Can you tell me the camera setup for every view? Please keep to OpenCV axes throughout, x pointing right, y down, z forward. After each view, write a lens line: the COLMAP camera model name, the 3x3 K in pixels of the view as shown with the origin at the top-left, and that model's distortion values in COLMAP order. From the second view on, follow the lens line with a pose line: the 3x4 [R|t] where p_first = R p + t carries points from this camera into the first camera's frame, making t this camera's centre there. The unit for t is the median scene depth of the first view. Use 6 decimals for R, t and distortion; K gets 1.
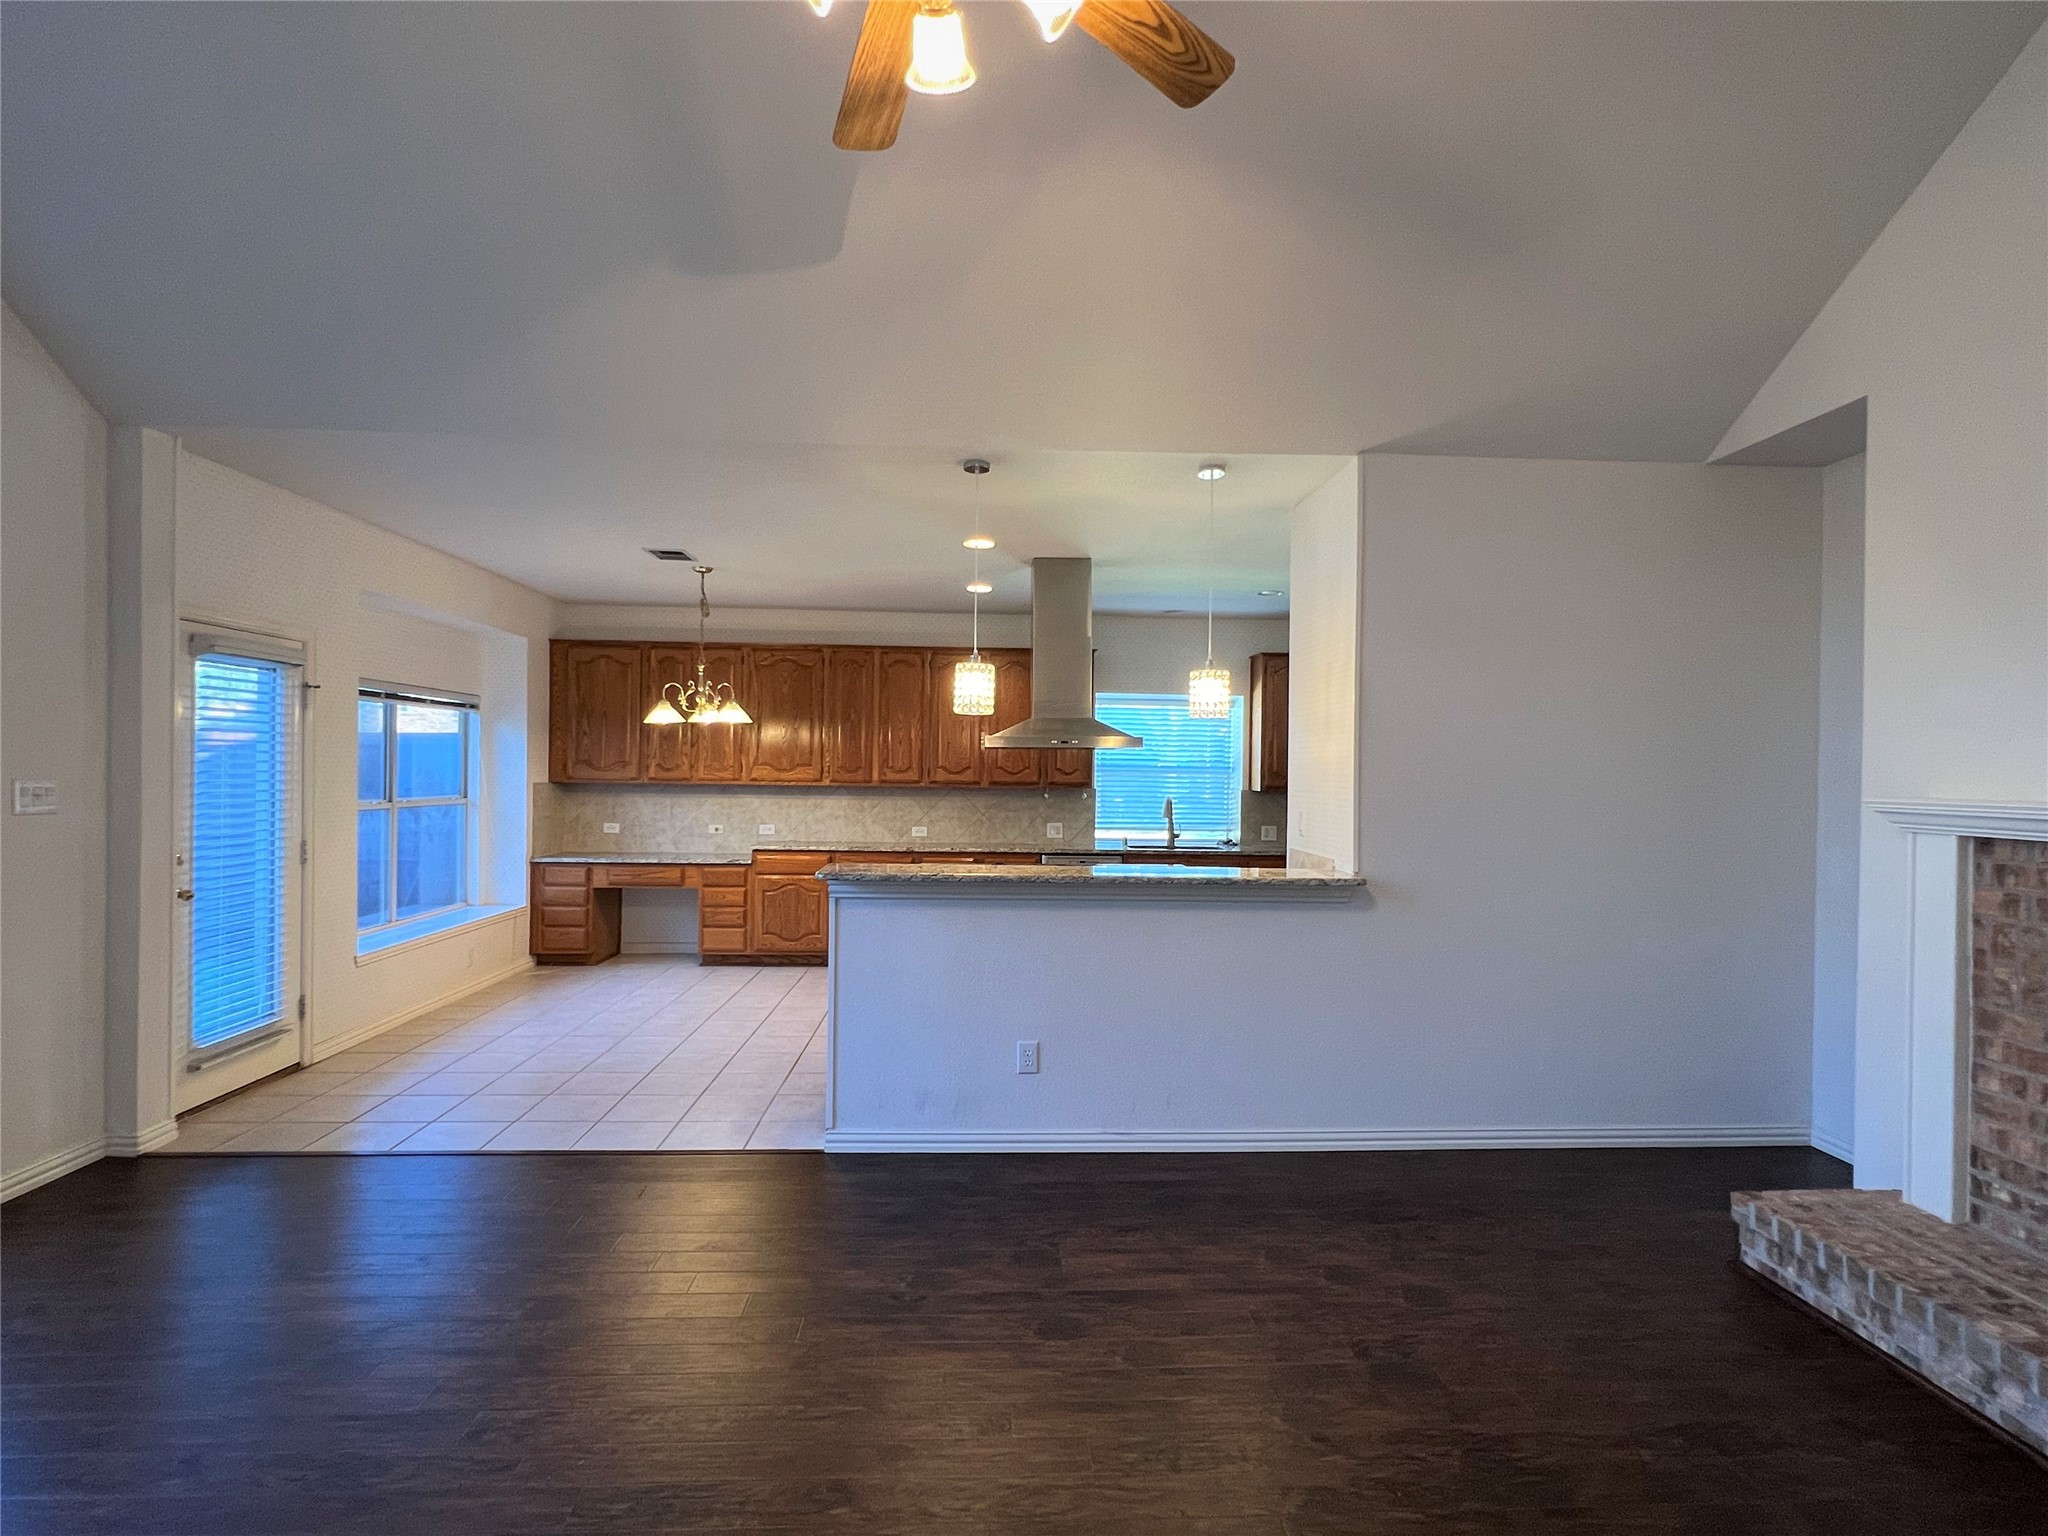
lens RADIAL K [[1006.2, 0, 1017.9], [0, 1006.2, 769.6], [0, 0, 1]] dist [-0.000673, 0.001257]
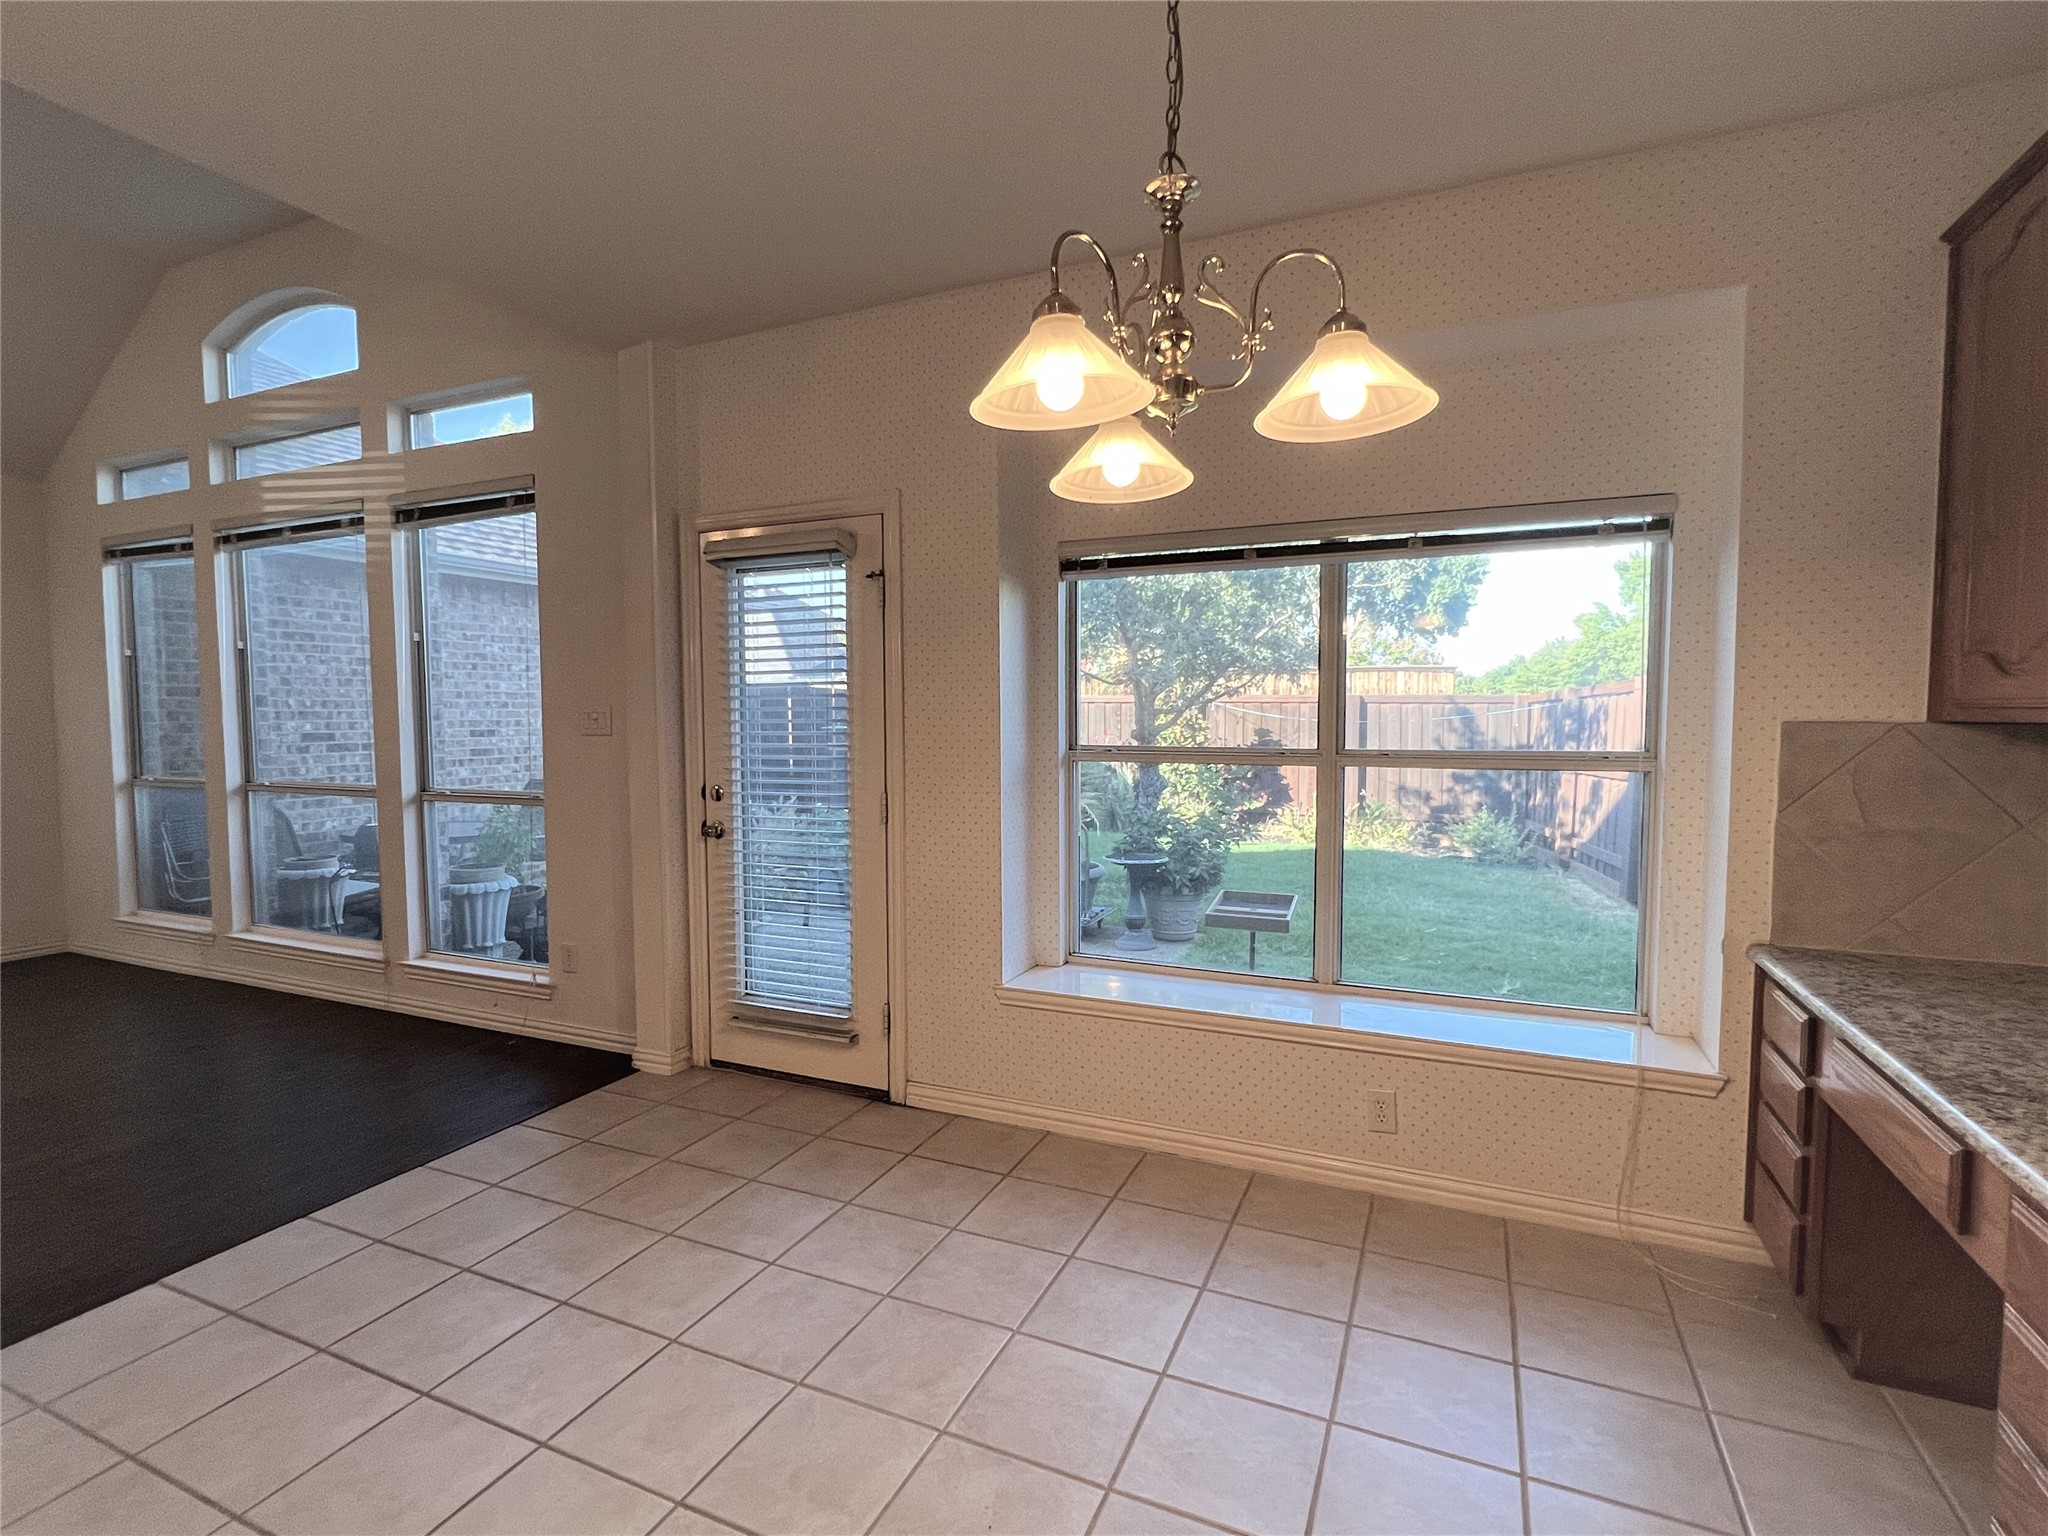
lens RADIAL K [[984.4, 0, 1024.0], [0, 984.4, 768.0], [0, 0, 1]] dist [0.000669, -0.000008]
pose [[-0.453331, 0.037984, -0.890533, -0.177914], [-0.002029, 0.999045, 0.043645, 0.032117], [0.891340, 0.021592, -0.452821, 1.948140]]
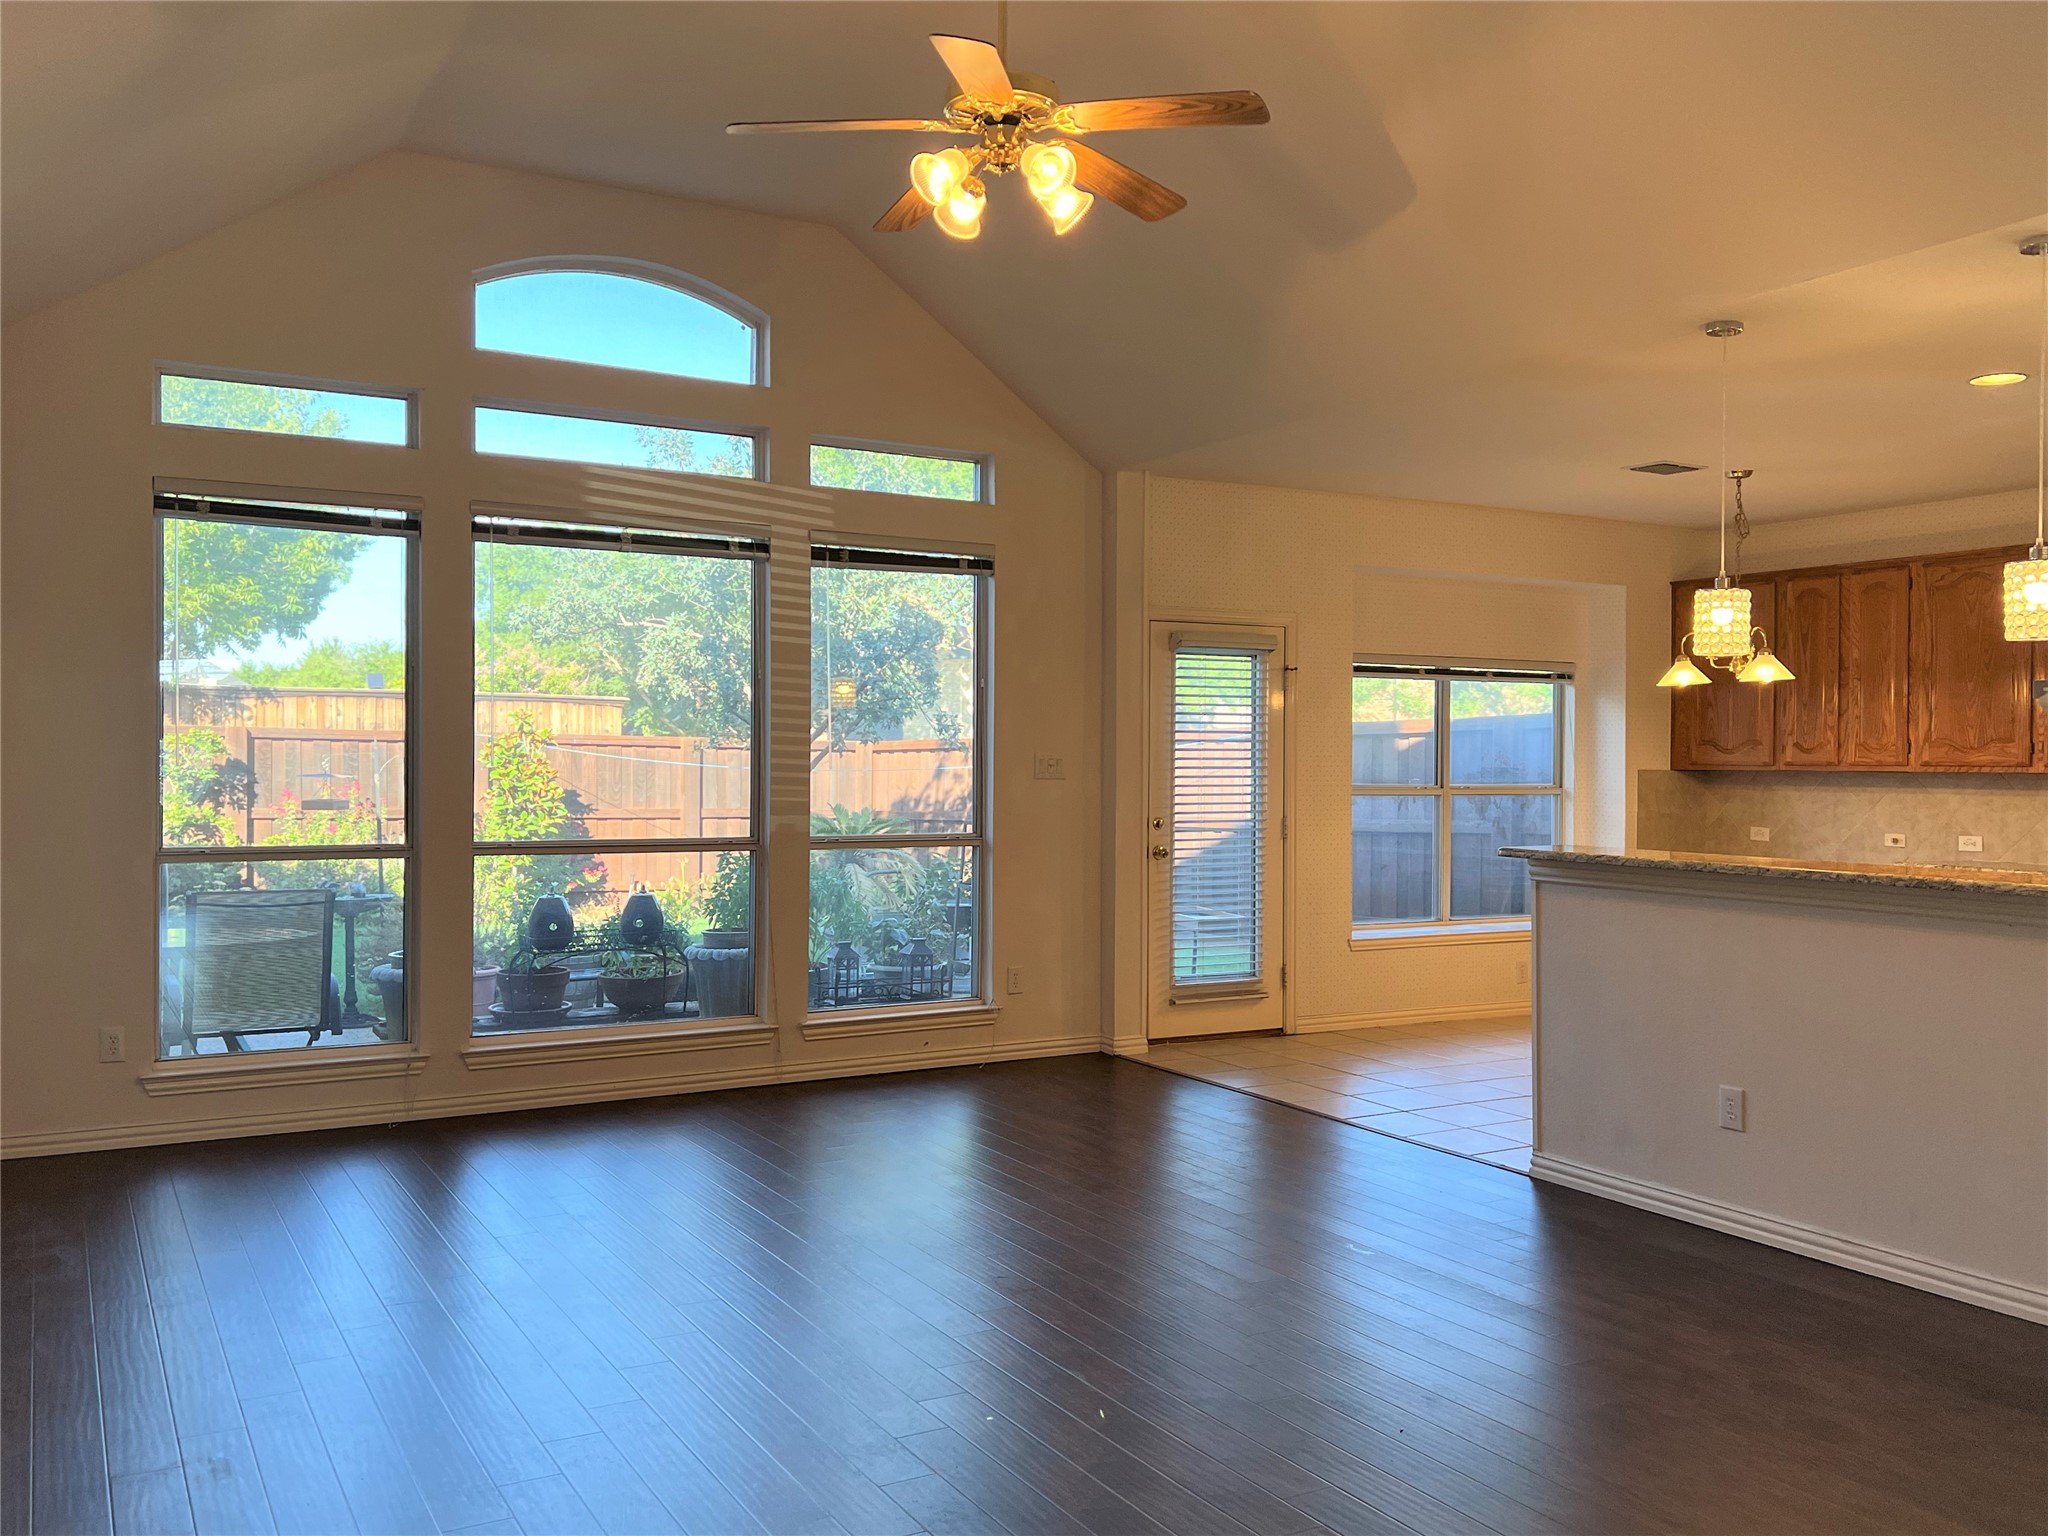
lens RADIAL K [[1700.8, 0, 1024.0], [0, 1700.8, 768.0], [0, 0, 1]] dist [0.052985, -0.005827]
pose [[0.454786, -0.006200, -0.890579, 1.031843], [-0.000358, 0.999974, -0.007145, 0.045465], [0.890601, 0.003568, 0.454772, -0.066214]]
